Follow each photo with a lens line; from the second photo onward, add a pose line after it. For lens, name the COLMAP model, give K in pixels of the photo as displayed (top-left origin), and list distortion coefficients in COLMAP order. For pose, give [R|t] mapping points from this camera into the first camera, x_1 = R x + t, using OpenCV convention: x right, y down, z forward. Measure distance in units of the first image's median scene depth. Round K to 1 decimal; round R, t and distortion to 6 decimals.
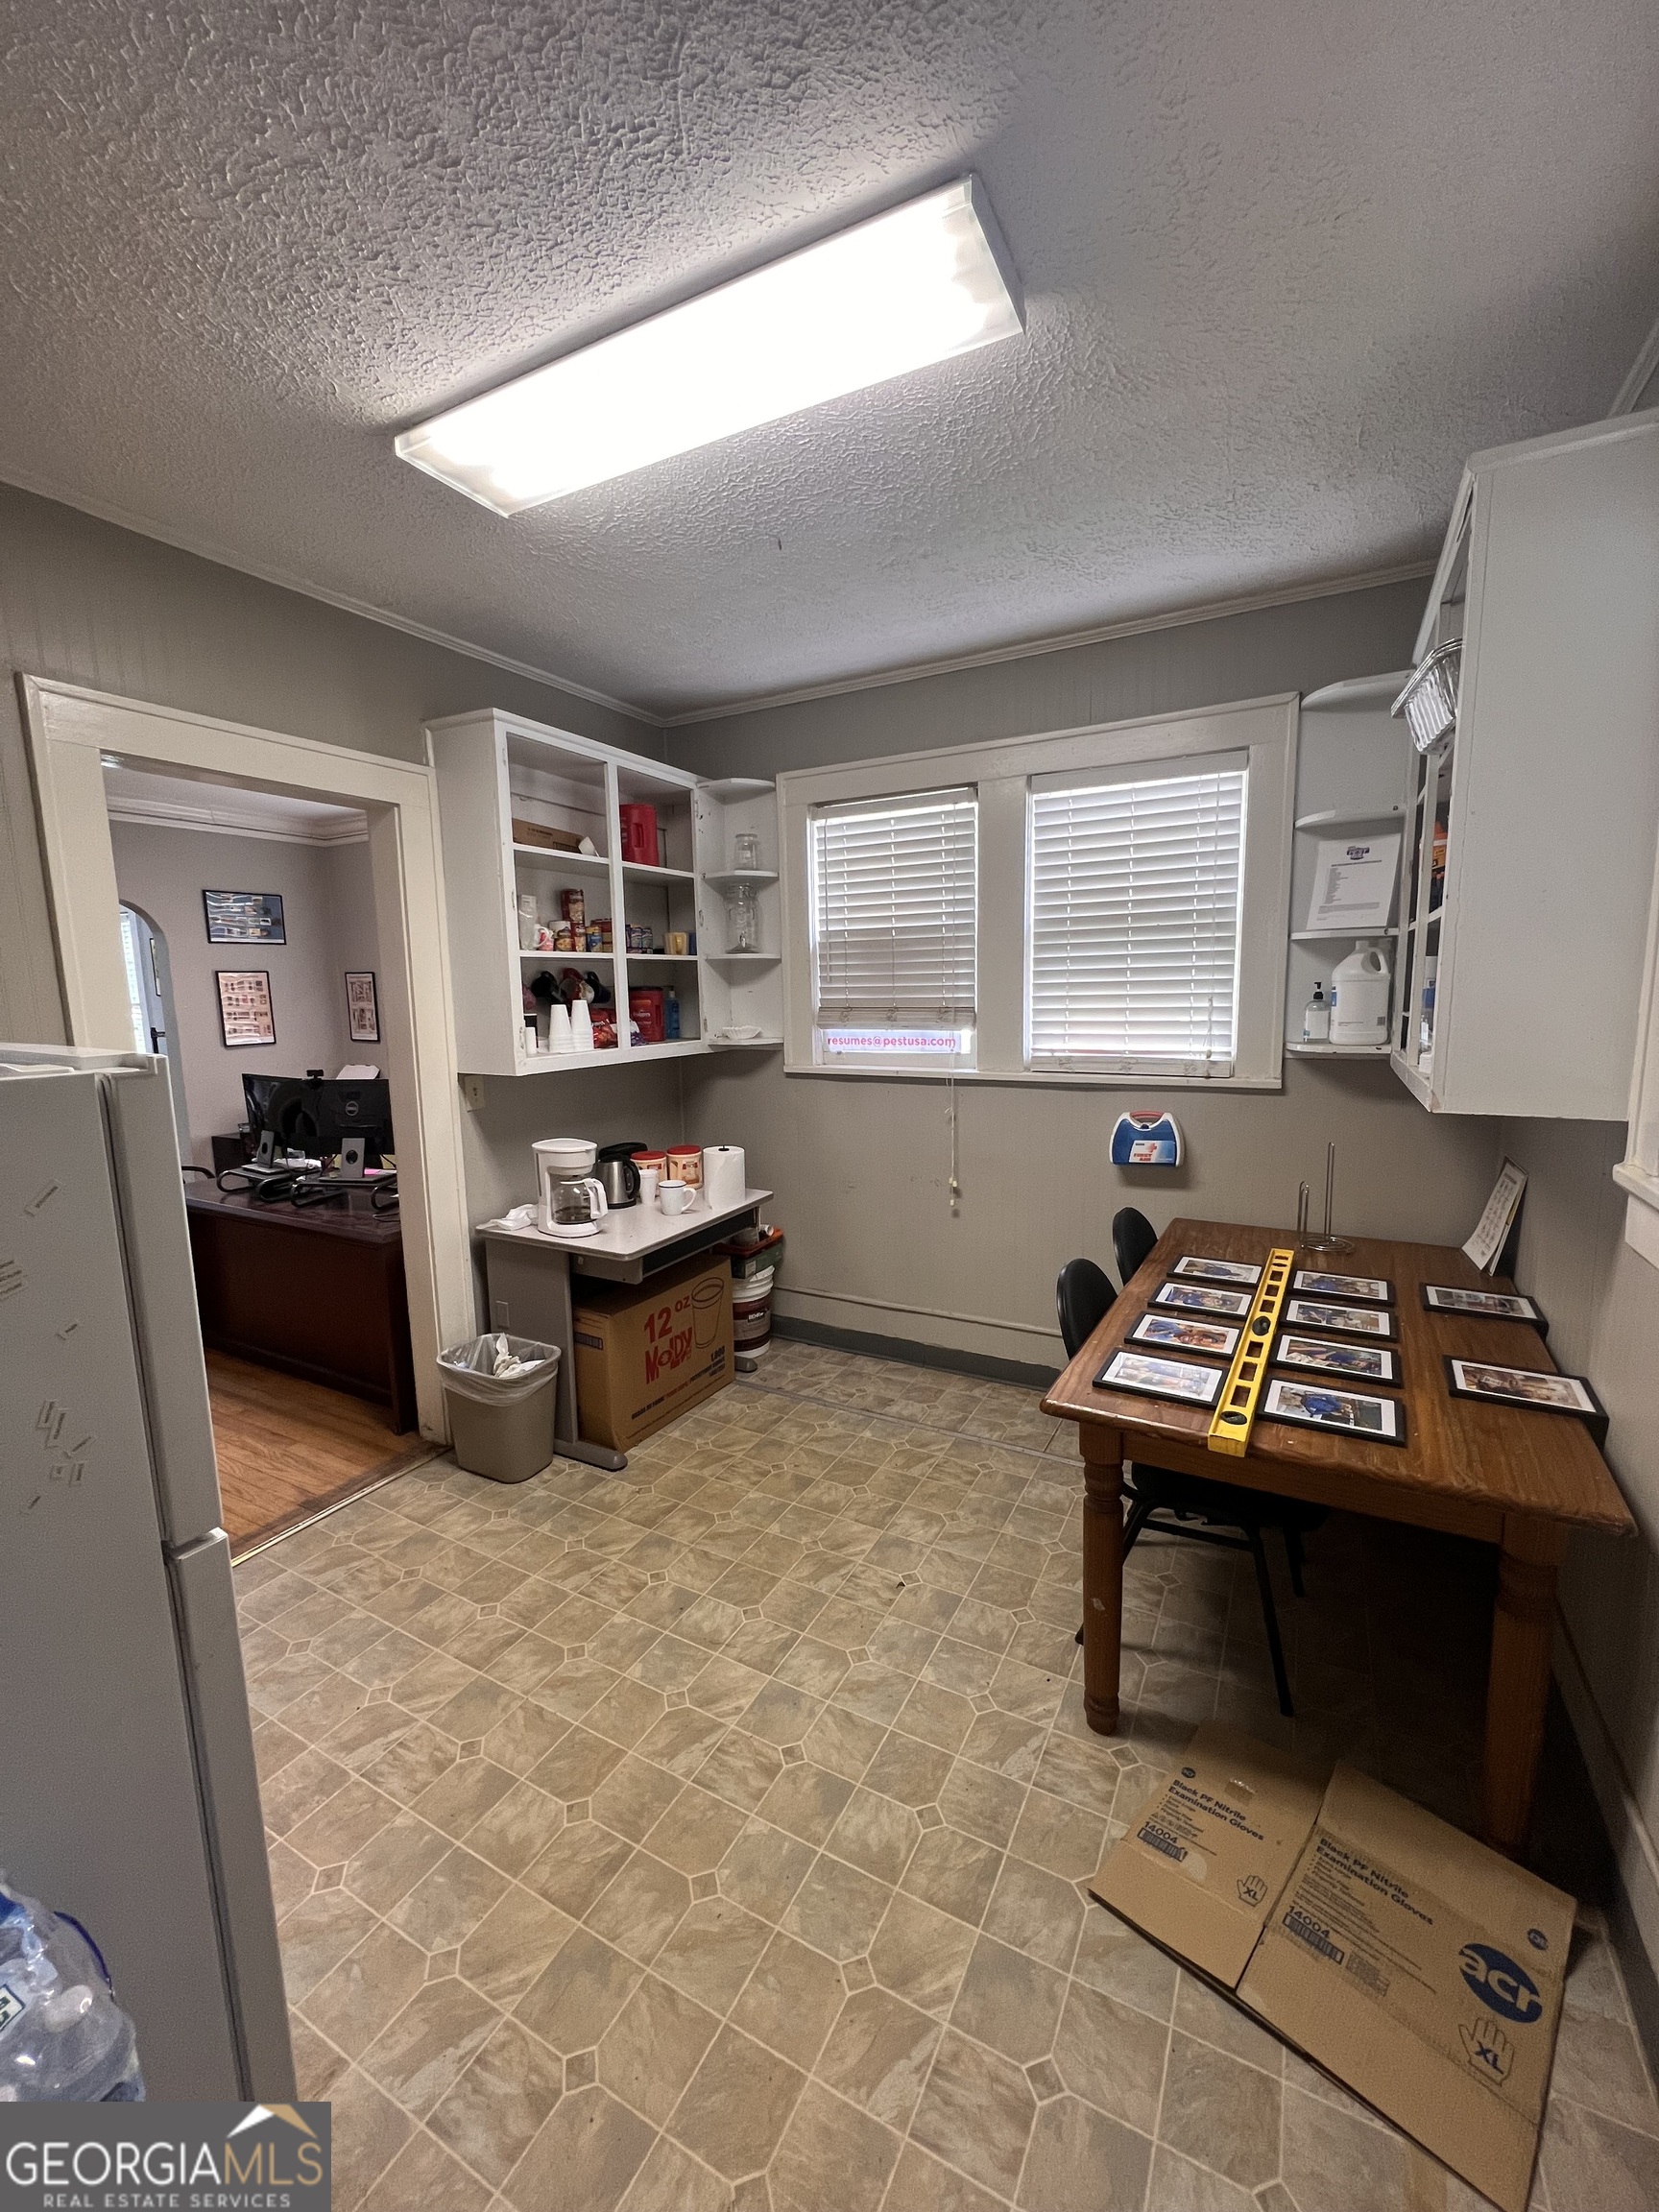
lens RADIAL K [[884.5, 0, 833.8], [0, 884.5, 1107.4], [0, 0, 1]] dist [-0.000061, 0.000062]
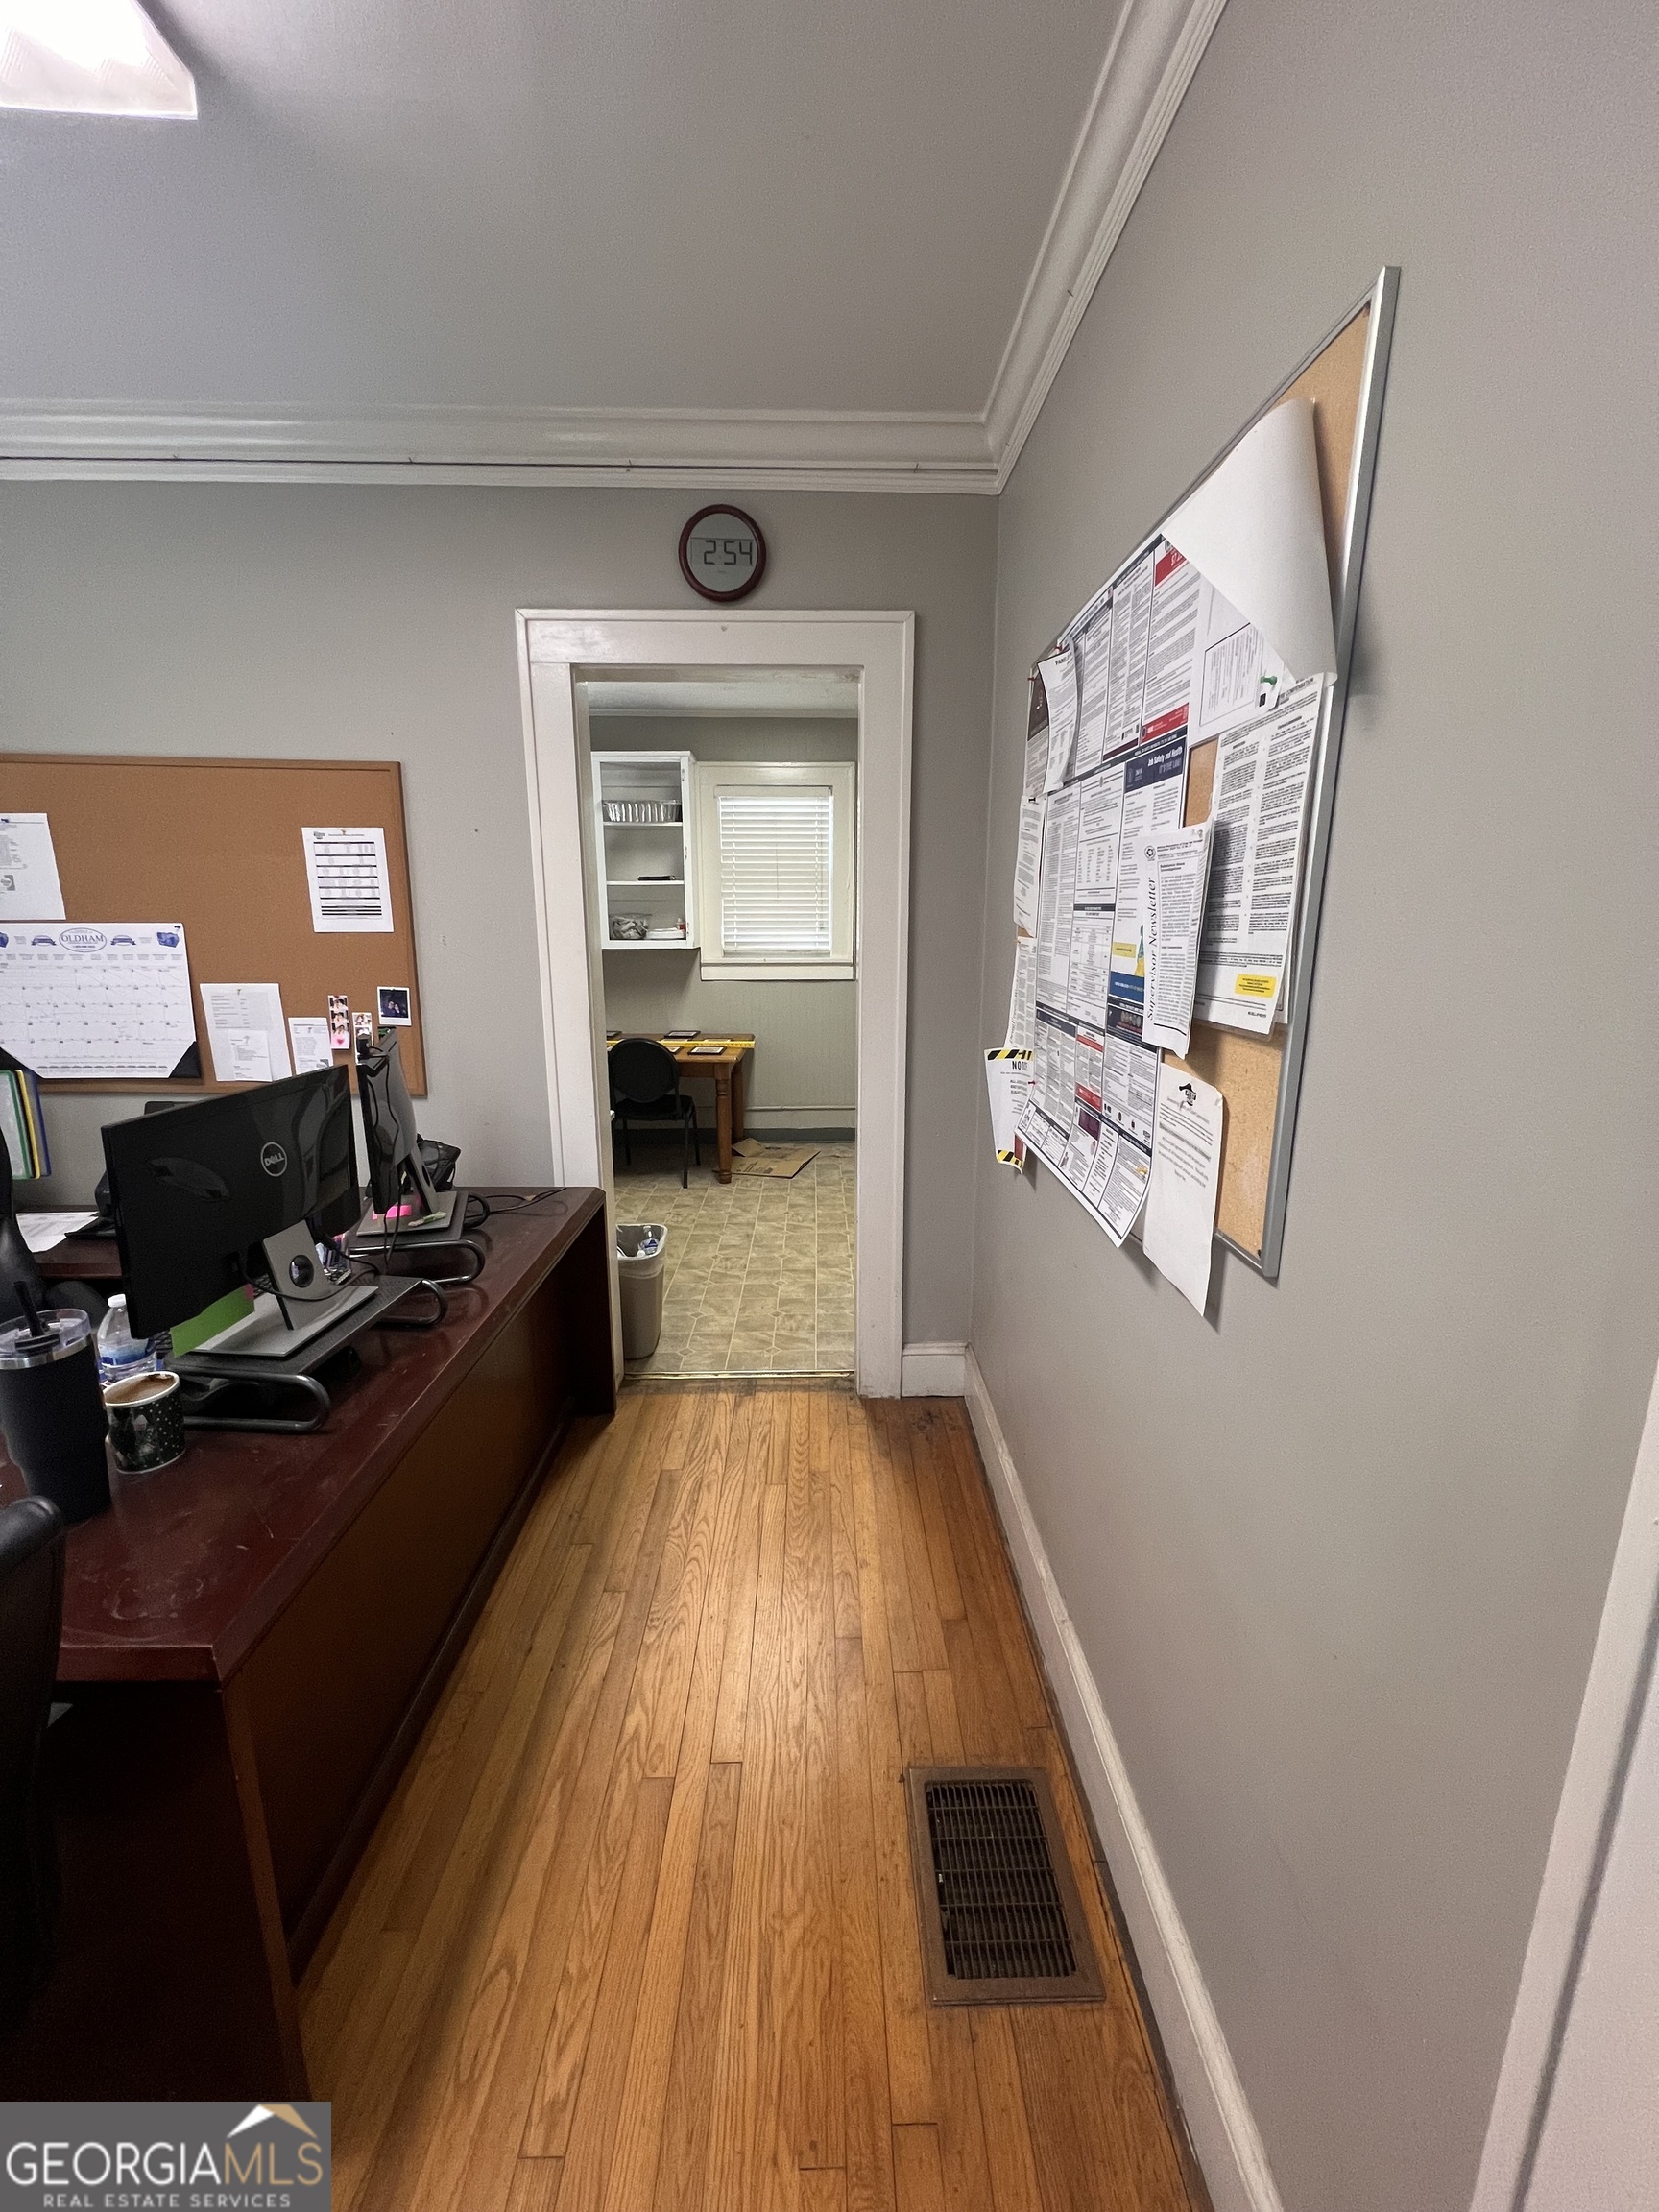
lens RADIAL K [[884.5, 0, 833.8], [0, 884.5, 1107.4], [0, 0, 1]] dist [-0.000061, 0.000062]
pose [[-0.496884, -0.165651, 0.851860, -1.185774], [0.127521, 0.957020, 0.260483, -0.103105], [-0.858396, 0.238060, -0.454404, 1.052688]]
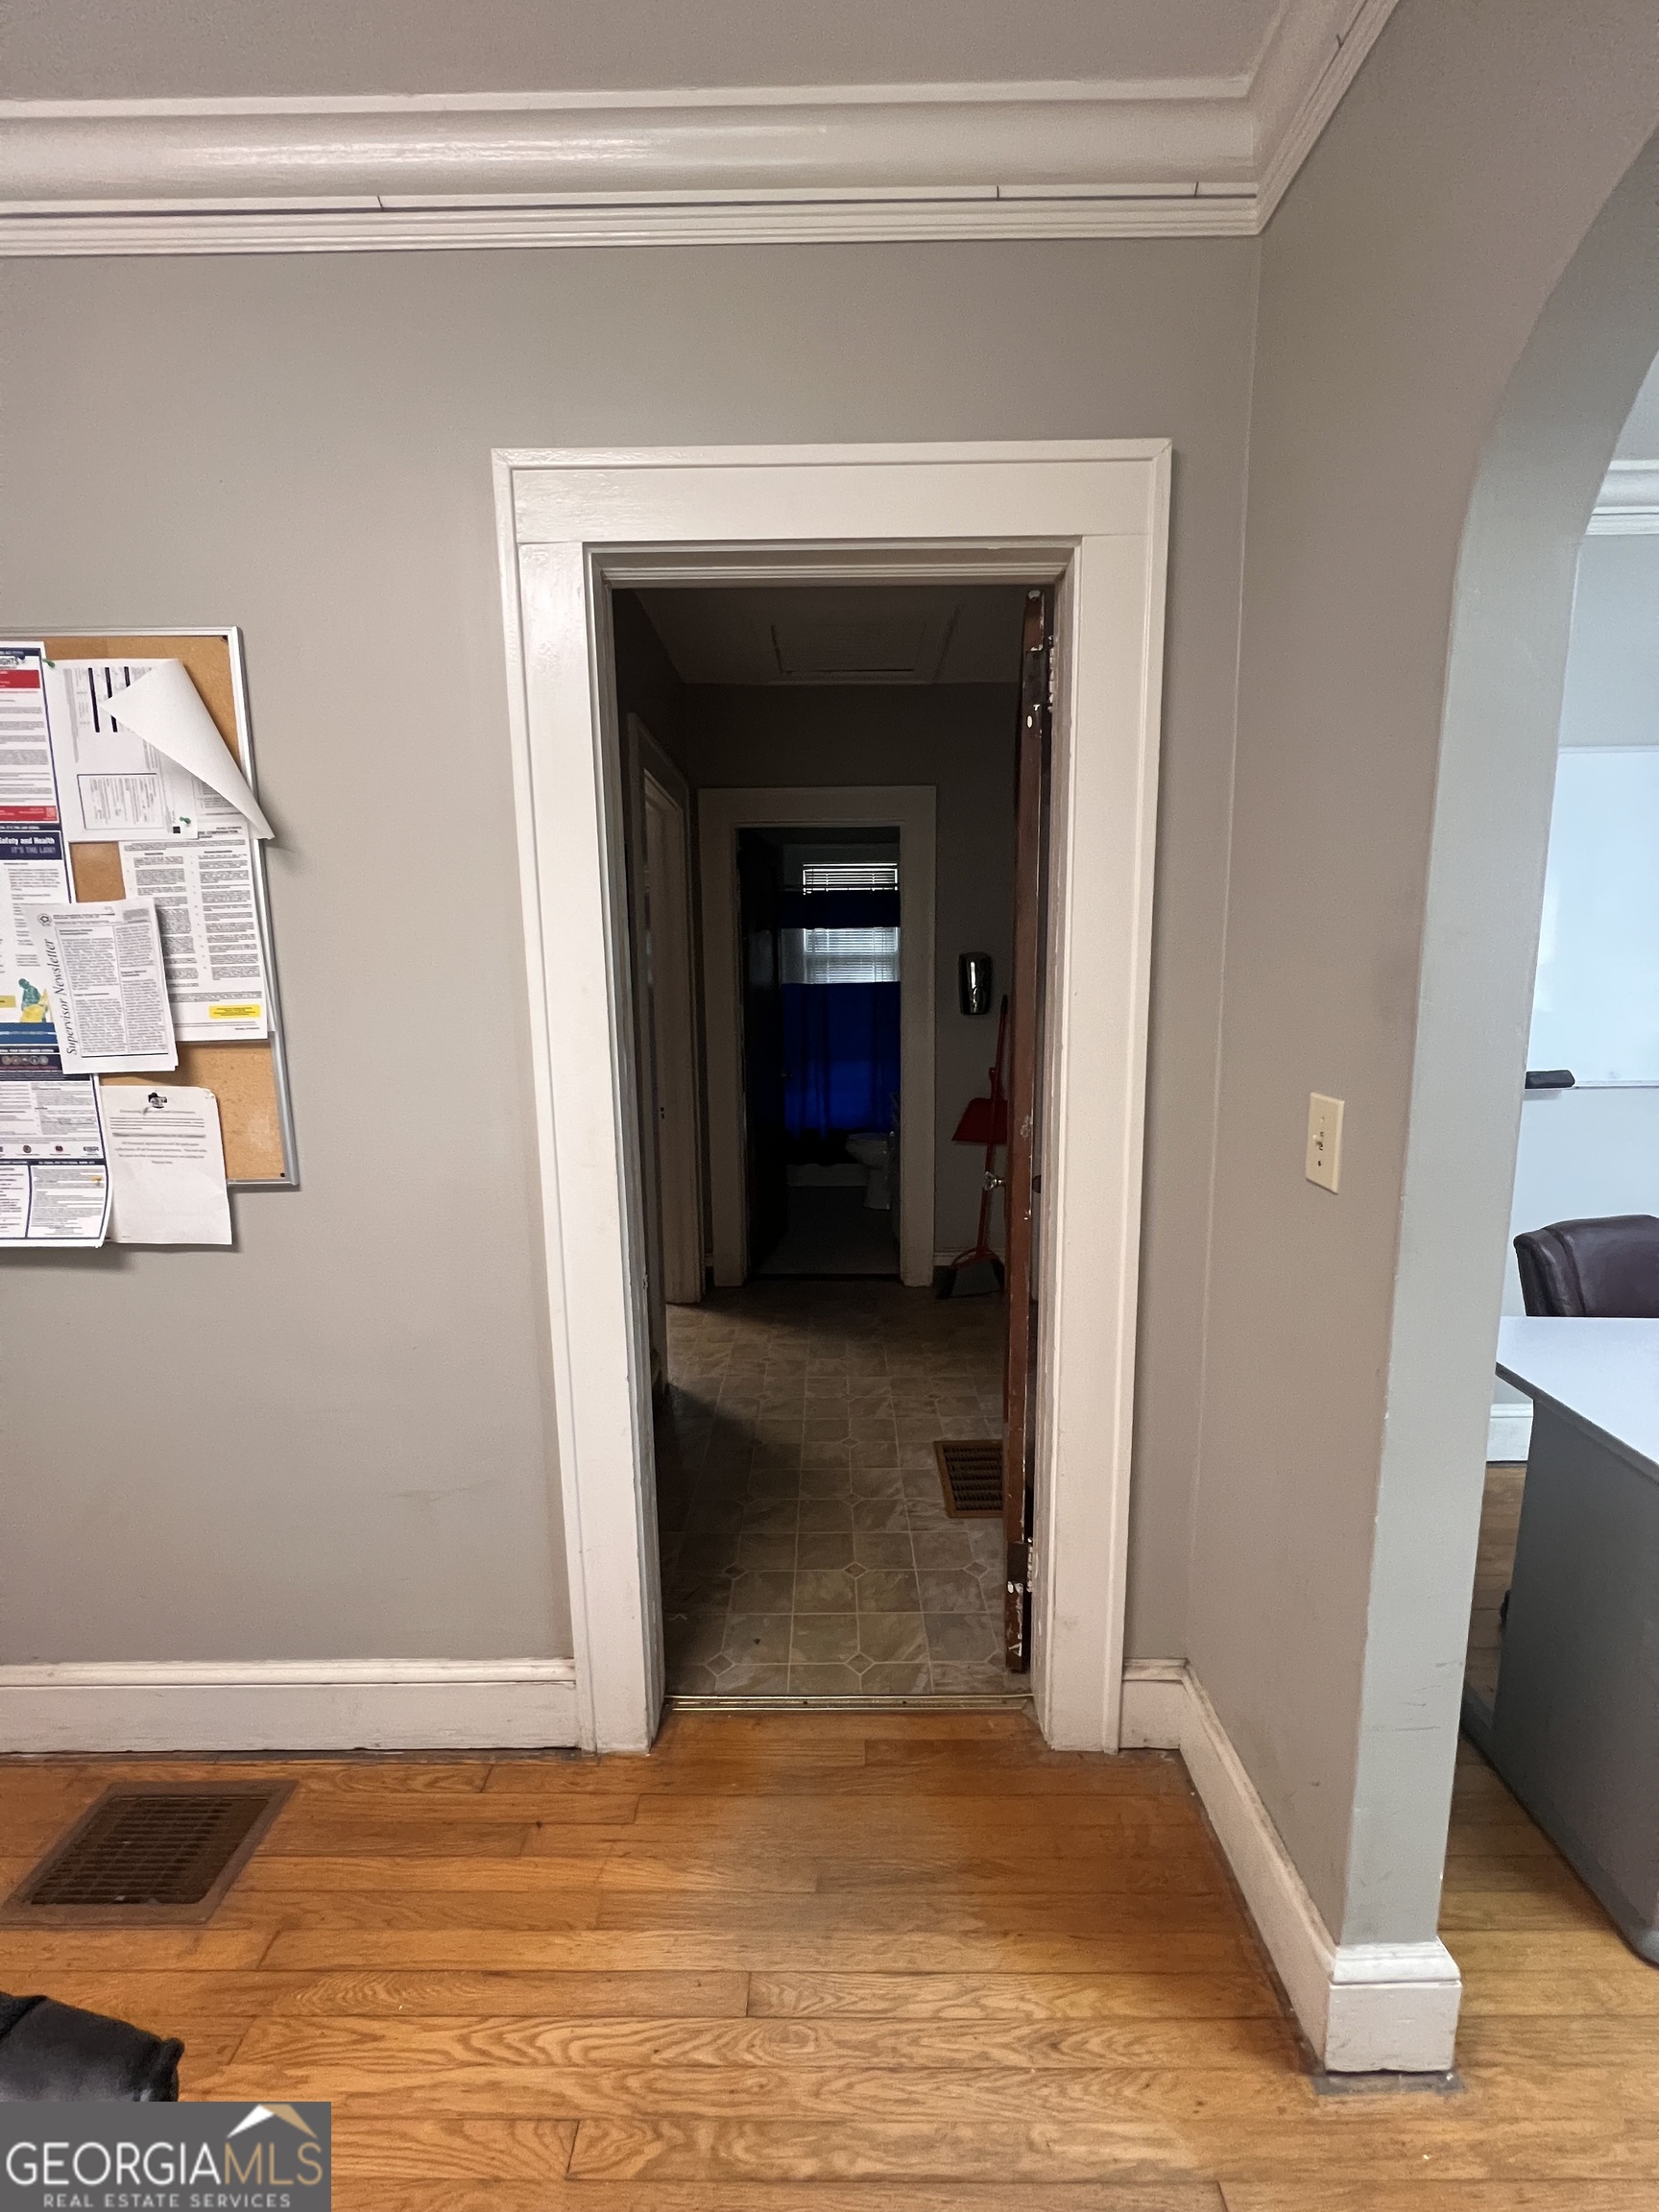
lens RADIAL K [[884.5, 0, 833.8], [0, 884.5, 1107.4], [0, 0, 1]] dist [-0.000061, 0.000062]
pose [[-0.879377, 0.104629, -0.464487, -1.061673], [-0.036097, 0.958098, 0.284157, -0.140364], [0.474755, 0.266648, -0.838753, 1.324493]]
